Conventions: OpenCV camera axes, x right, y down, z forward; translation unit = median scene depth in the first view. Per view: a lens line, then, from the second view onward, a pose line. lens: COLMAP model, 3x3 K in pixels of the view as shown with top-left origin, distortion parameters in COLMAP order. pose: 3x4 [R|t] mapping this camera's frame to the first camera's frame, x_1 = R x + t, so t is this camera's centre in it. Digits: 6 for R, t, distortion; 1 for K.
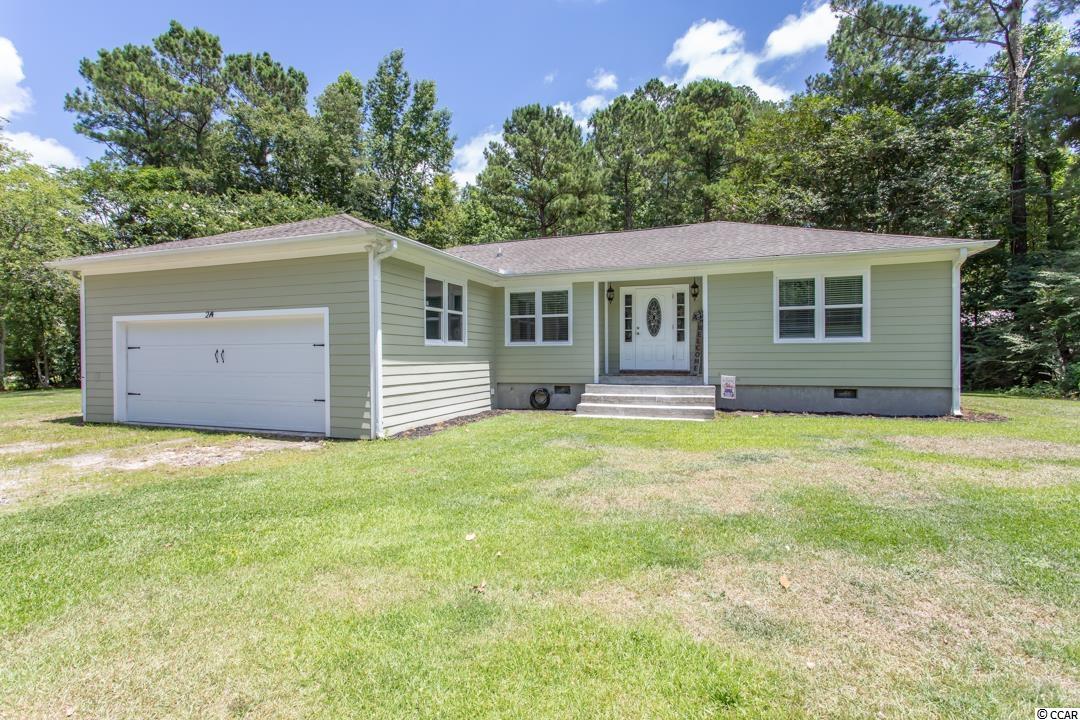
lens RADIAL K [[516.5, 0, 535.2], [0, 516.5, 356.9], [0, 0, 1]] dist [-0.000382, 0.003889]
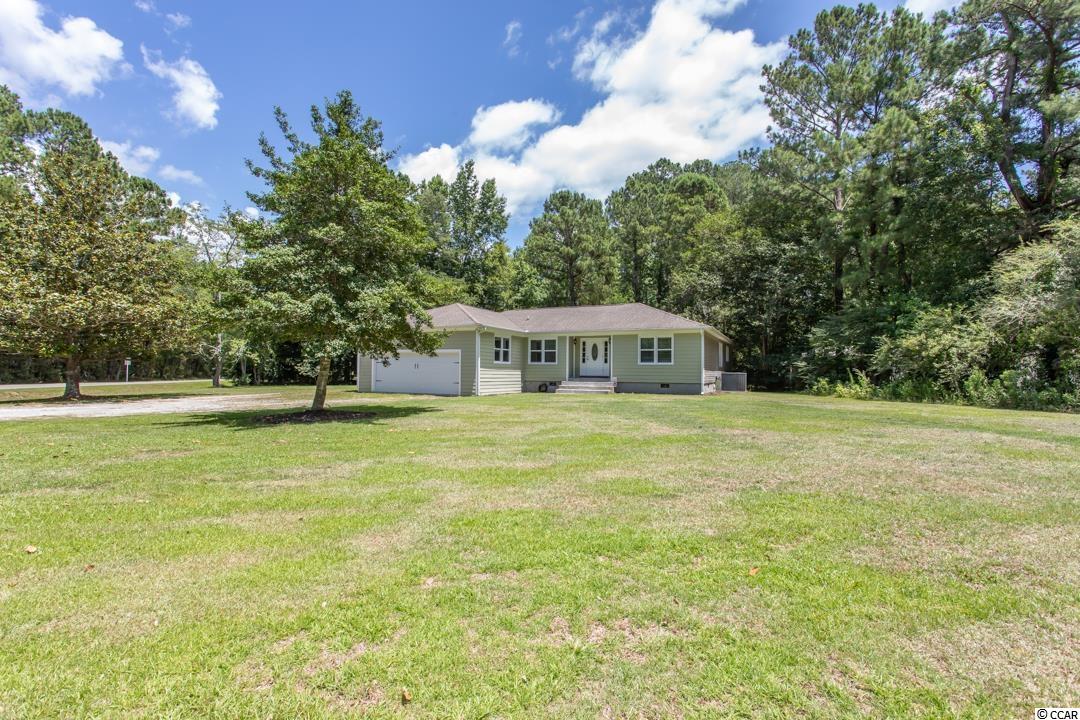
lens RADIAL K [[516.5, 0, 535.9], [0, 516.5, 362.9], [0, 0, 1]] dist [-0.000382, 0.003889]
pose [[0.995141, 0.015058, -0.097298, 0.191740], [-0.017157, 0.999637, -0.020773, 0.020001], [0.096950, 0.022341, 0.995038, -1.207384]]
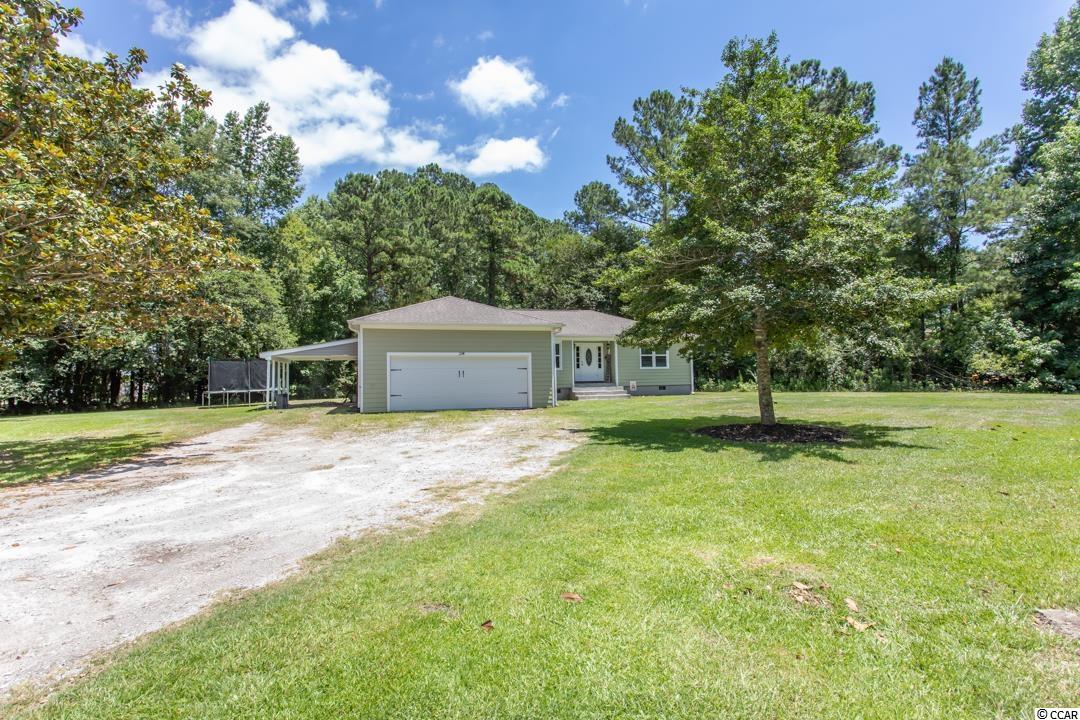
lens RADIAL K [[516.5, 0, 545.6], [0, 516.5, 355.4], [0, 0, 1]] dist [-0.000382, 0.003889]
pose [[0.800129, 0.020359, 0.599483, -1.216881], [0.015000, 0.998432, -0.053929, 0.030840], [-0.599641, 0.052142, 0.798569, -0.637157]]
